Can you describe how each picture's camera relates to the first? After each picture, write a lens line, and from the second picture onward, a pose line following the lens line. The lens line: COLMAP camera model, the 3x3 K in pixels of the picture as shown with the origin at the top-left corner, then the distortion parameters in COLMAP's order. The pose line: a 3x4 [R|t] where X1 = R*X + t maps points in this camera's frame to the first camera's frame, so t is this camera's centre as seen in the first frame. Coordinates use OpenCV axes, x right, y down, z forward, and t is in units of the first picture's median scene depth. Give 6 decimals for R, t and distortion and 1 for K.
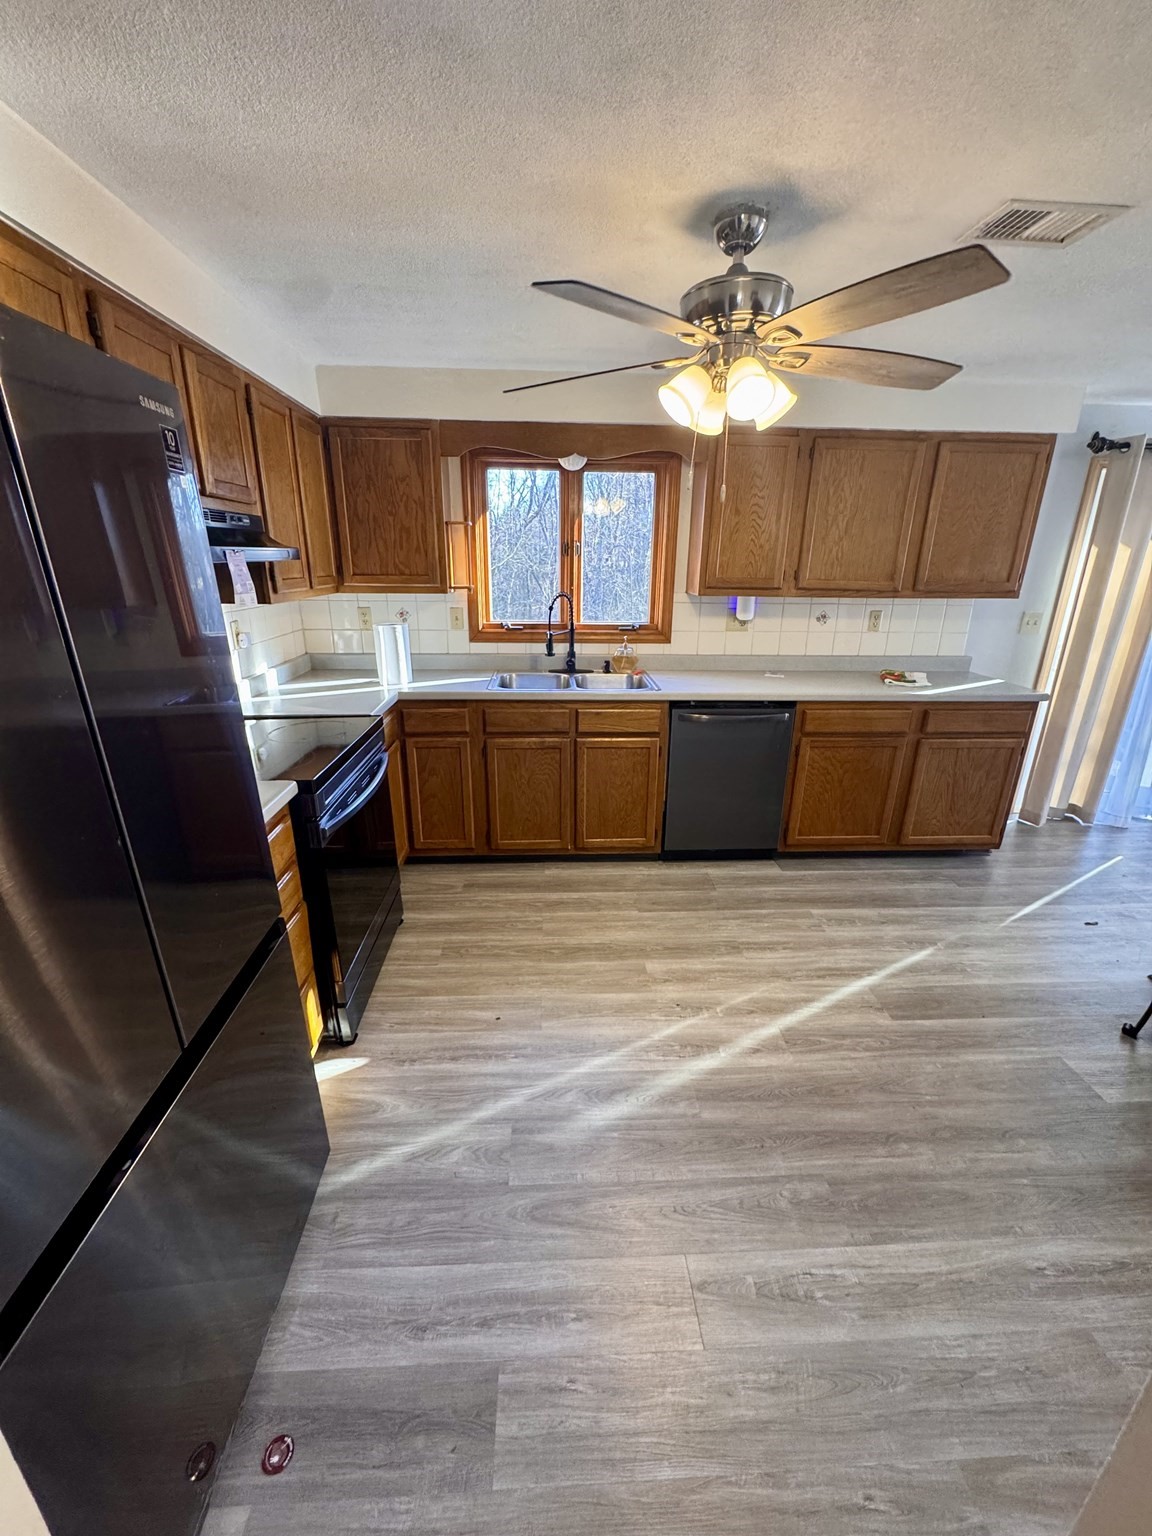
lens RADIAL K [[611.0, 0, 576.0], [0, 611.0, 768.0], [0, 0, 1]] dist [-0.001918, -0.000054]
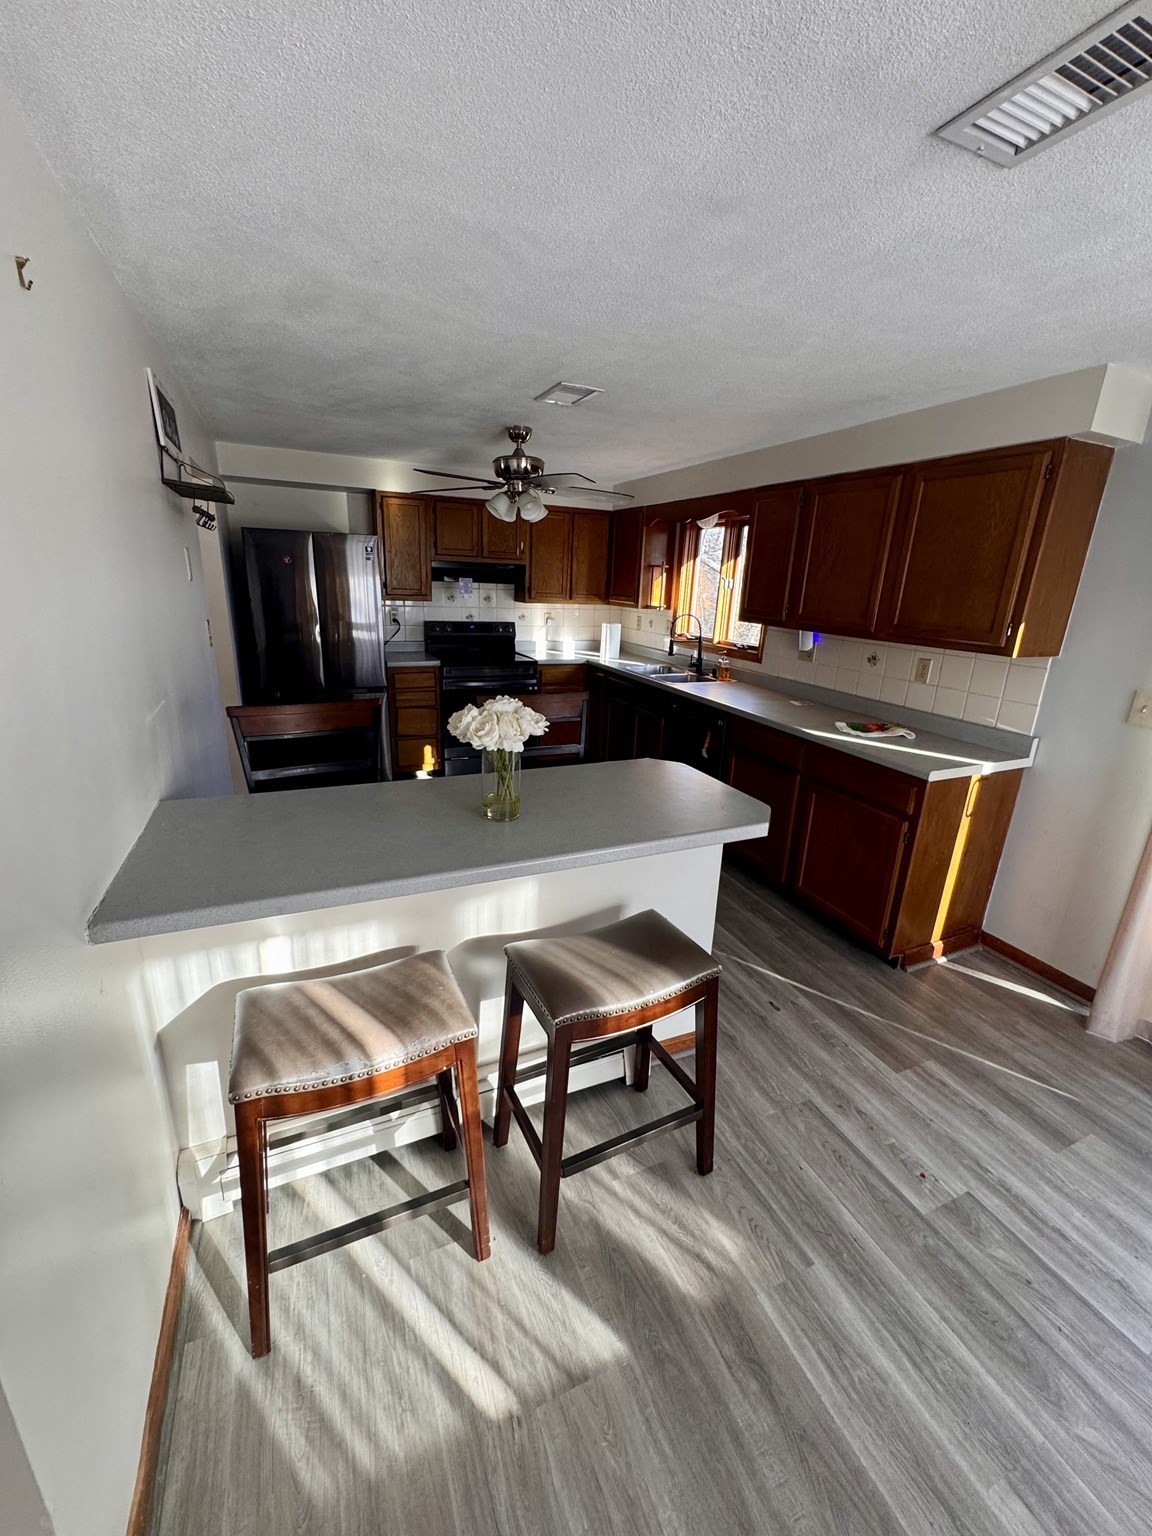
lens RADIAL K [[611.0, 0, 576.0], [0, 611.0, 768.0], [0, 0, 1]] dist [-0.001918, -0.000054]
pose [[0.351451, 0.285458, -0.891626, 1.204202], [-0.334414, 0.927828, 0.165233, -0.095189], [0.874443, 0.240100, 0.421547, 0.248400]]
